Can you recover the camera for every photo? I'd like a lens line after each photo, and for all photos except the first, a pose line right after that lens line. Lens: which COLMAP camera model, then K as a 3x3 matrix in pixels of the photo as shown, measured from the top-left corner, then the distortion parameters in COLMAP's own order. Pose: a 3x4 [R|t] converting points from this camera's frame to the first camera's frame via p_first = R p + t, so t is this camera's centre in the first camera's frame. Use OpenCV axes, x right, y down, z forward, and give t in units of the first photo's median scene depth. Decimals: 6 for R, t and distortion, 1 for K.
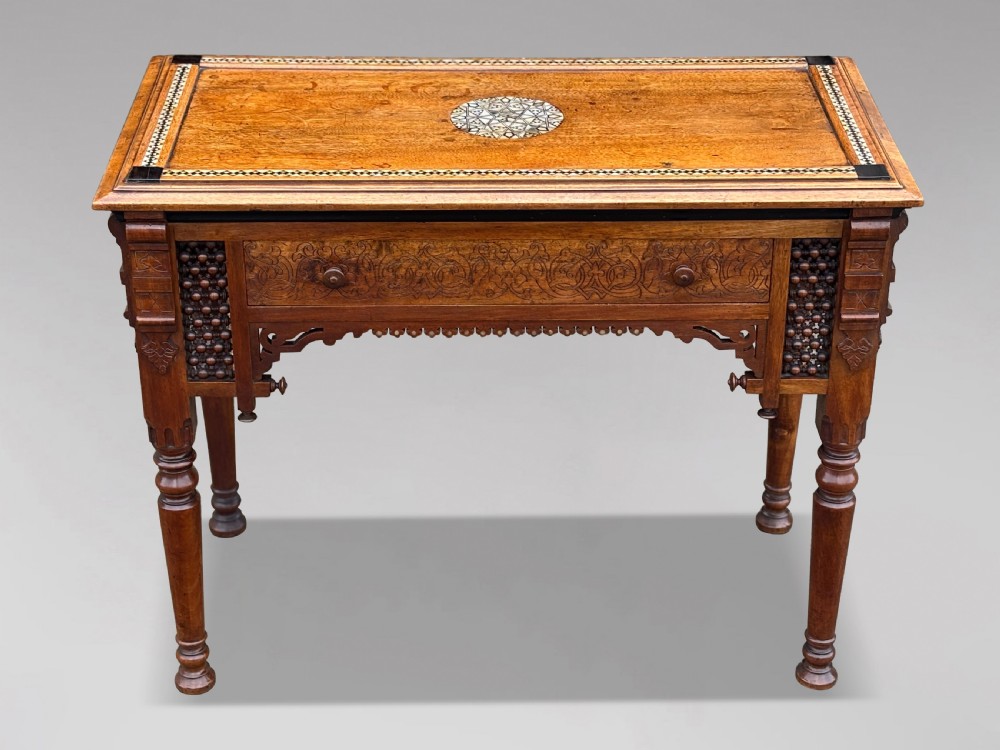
lens RADIAL K [[1914.8, 0, 500.0], [0, 1914.8, 375.0], [0, 0, 1]] dist [0.402374, -3.256746]
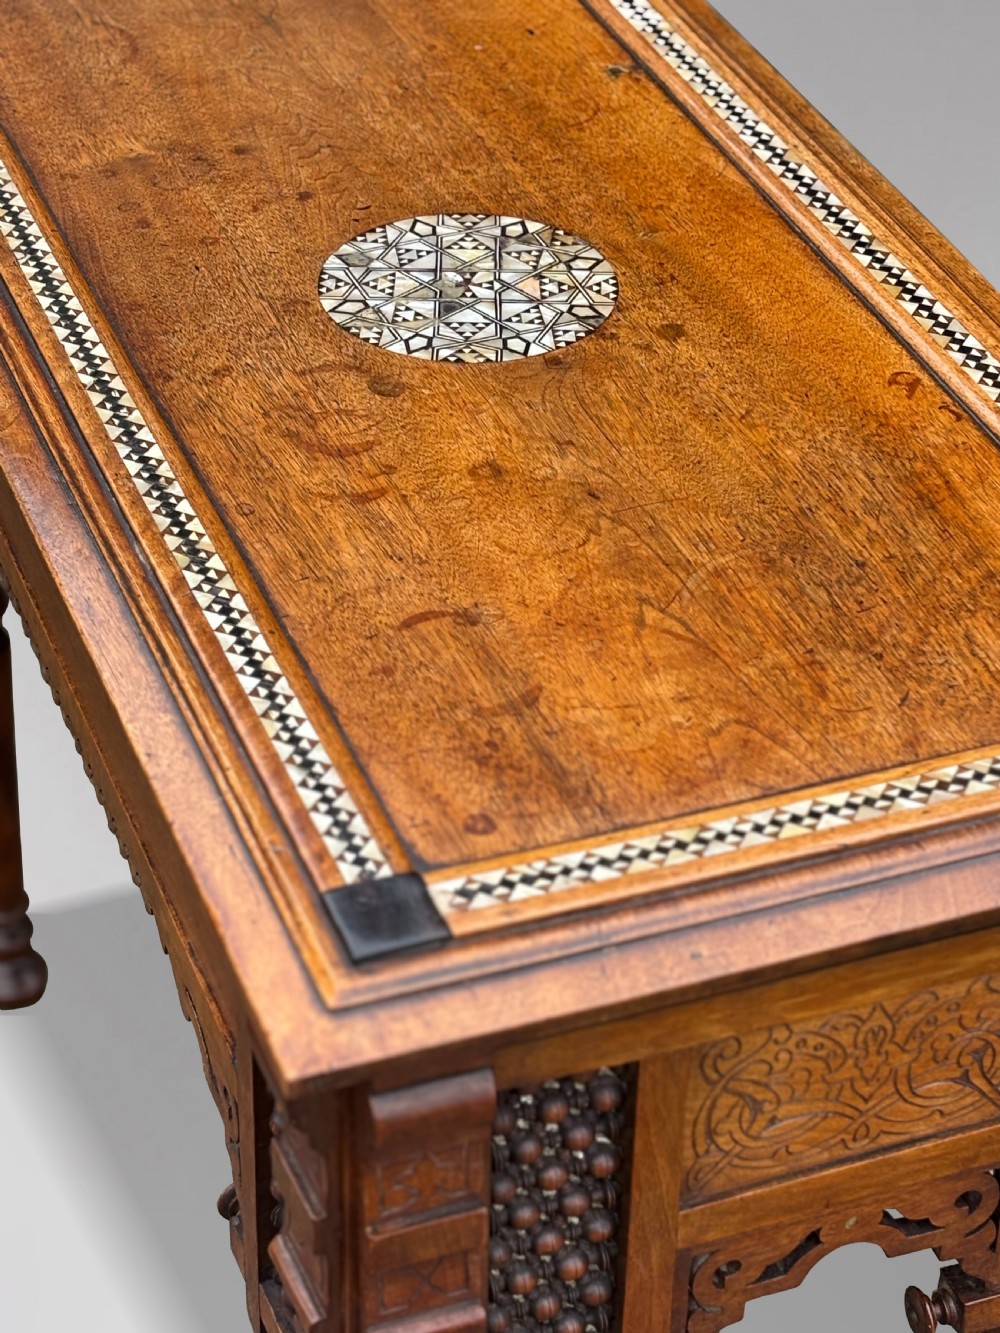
lens RADIAL K [[3075.9, 0, 523.5], [0, 3075.9, 666.3], [0, 0, 1]] dist [0.221052, -0.386696]
pose [[-0.346425, -0.563501, 0.749971, -0.517779], [0.439305, 0.608940, 0.660457, -0.504970], [-0.828855, 0.558265, 0.036597, 1.058556]]
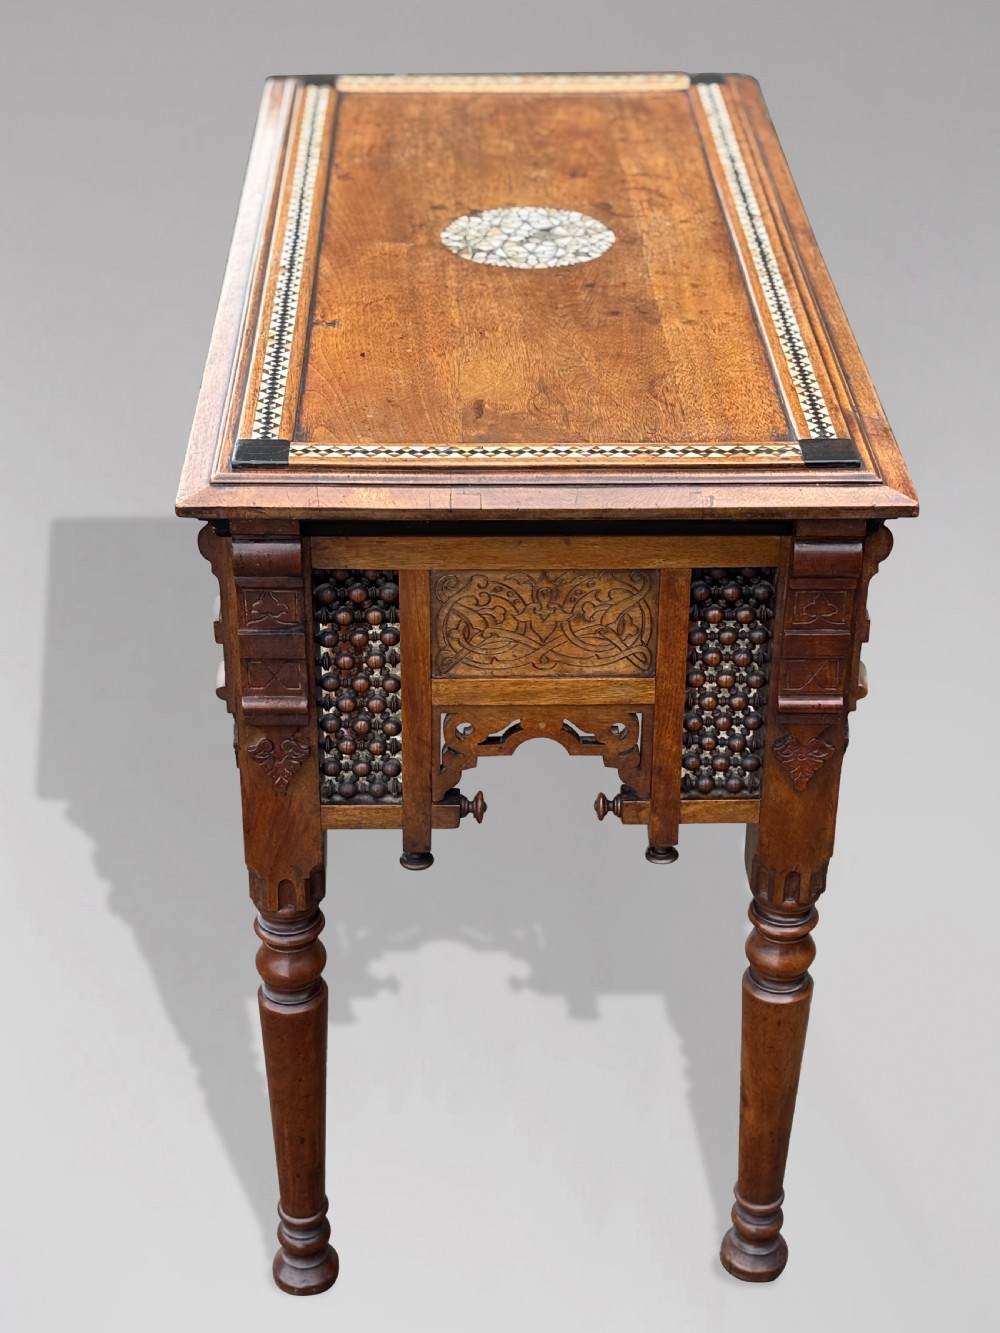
lens RADIAL K [[2255.8, 0, 523.0], [0, 2255.8, 690.1], [0, 0, 1]] dist [0.242608, -0.868359]
pose [[0.013672, 0.511171, -0.859371, 0.780816], [-0.493083, 0.751131, 0.438943, -0.373295], [0.869875, 0.417740, 0.262319, 0.901205]]
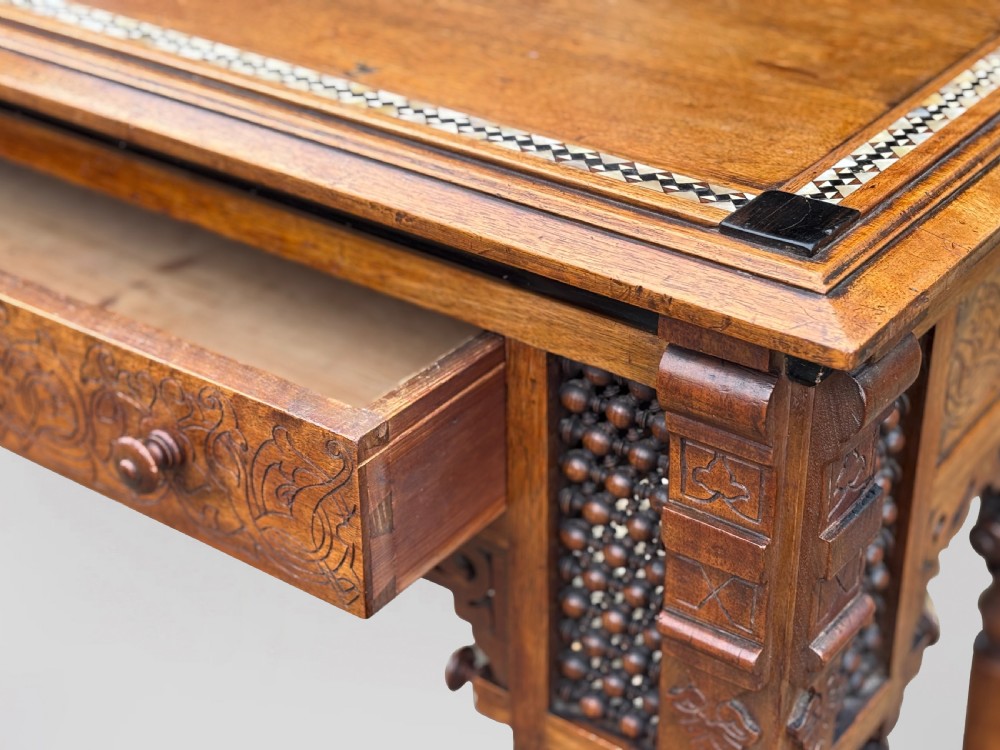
lens RADIAL K [[1692.3, 0, 500.0], [0, 1692.3, 375.0], [0, 0, 1]] dist [0.242608, -0.868359]
pose [[0.793170, 0.299833, -0.530077, 0.300589], [-0.283814, 0.952095, 0.113864, -0.097041], [0.538824, 0.060129, 0.840270, 0.730099]]
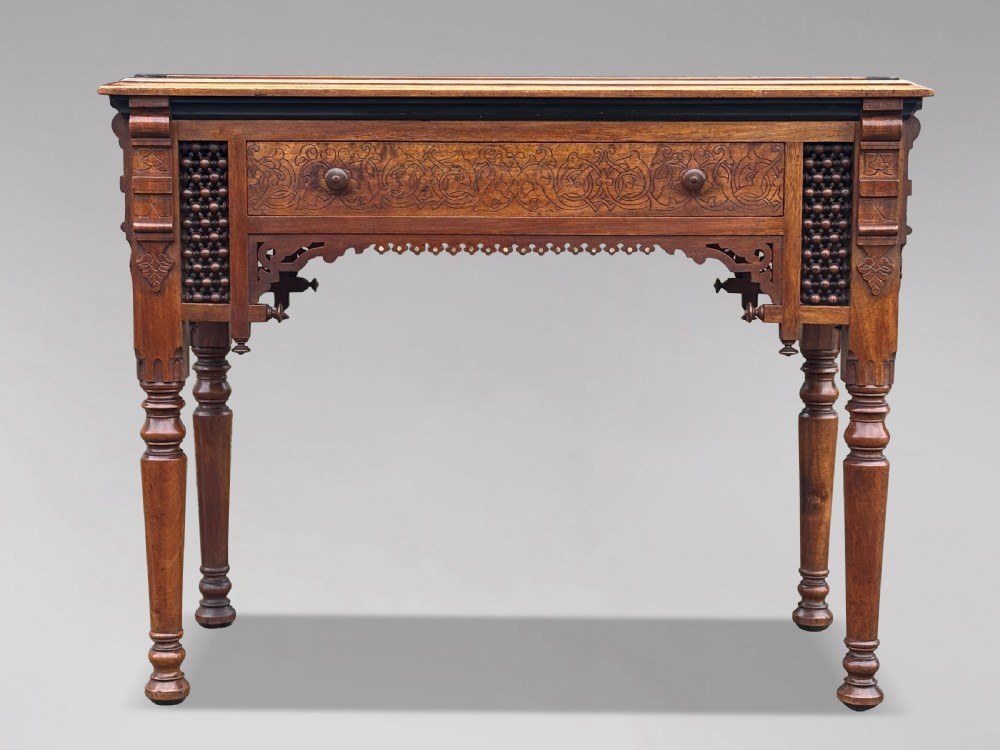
lens RADIAL K [[2029.6, 0, 500.0], [0, 2029.6, 375.0], [0, 0, 1]] dist [0.335452, -1.721090]
pose [[0.999690, 0.003838, -0.024589, 0.022640], [-0.012709, 0.928229, -0.371792, 0.421543], [0.021397, 0.371989, 0.927990, 0.071977]]
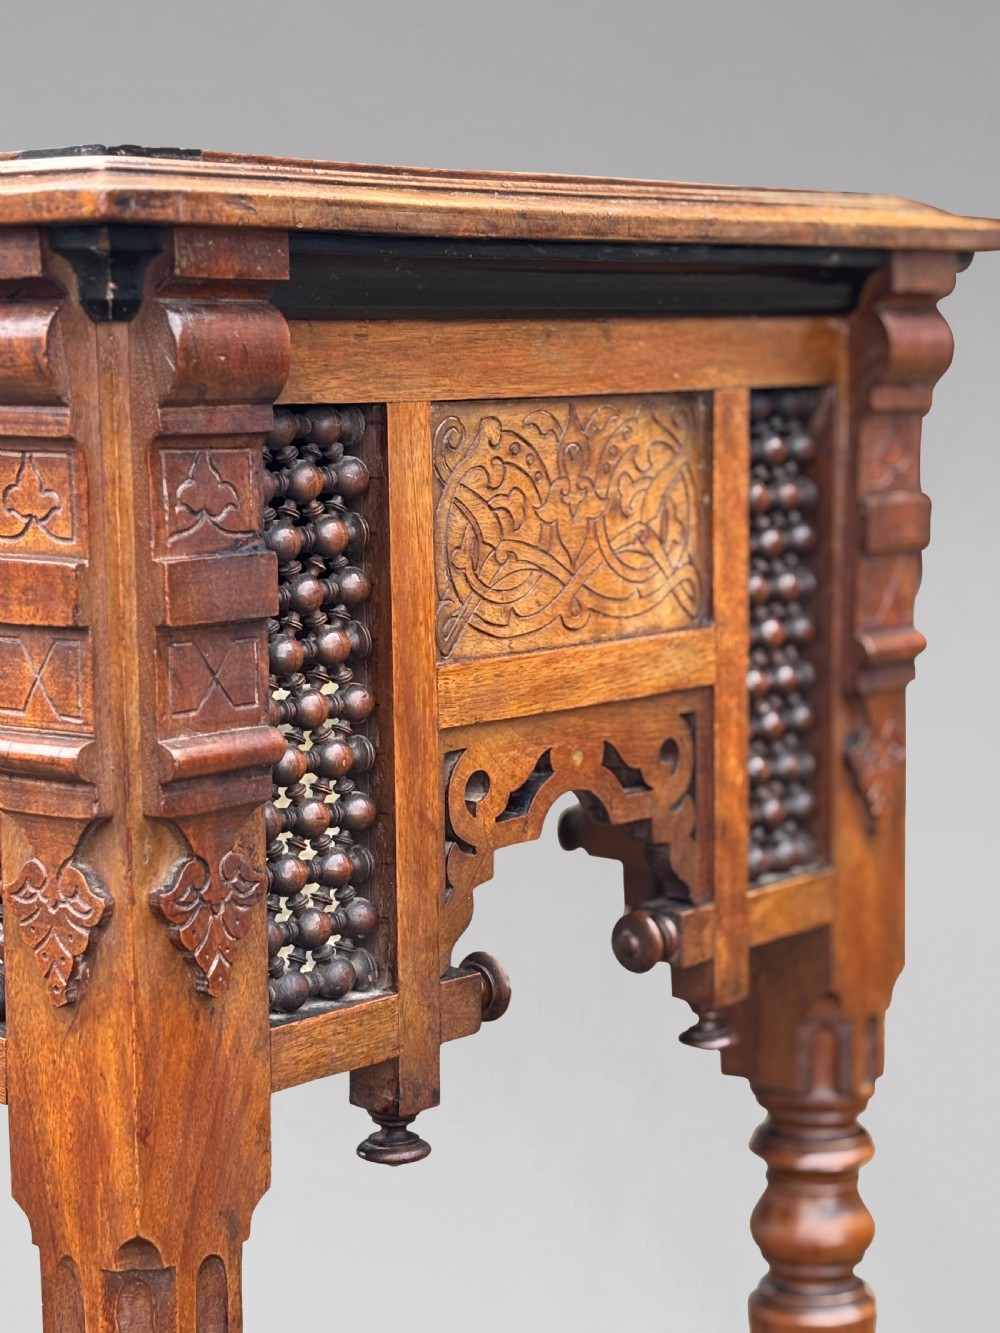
lens RADIAL K [[2850.2, 0, 526.6], [0, 2850.2, 703.3], [0, 0, 1]] dist [0.258870, -1.160282]
pose [[0.763306, 0.070407, -0.642189, 0.465272], [-0.300060, 0.918955, -0.255901, 0.038159], [0.572125, 0.388026, 0.722571, 0.772907]]
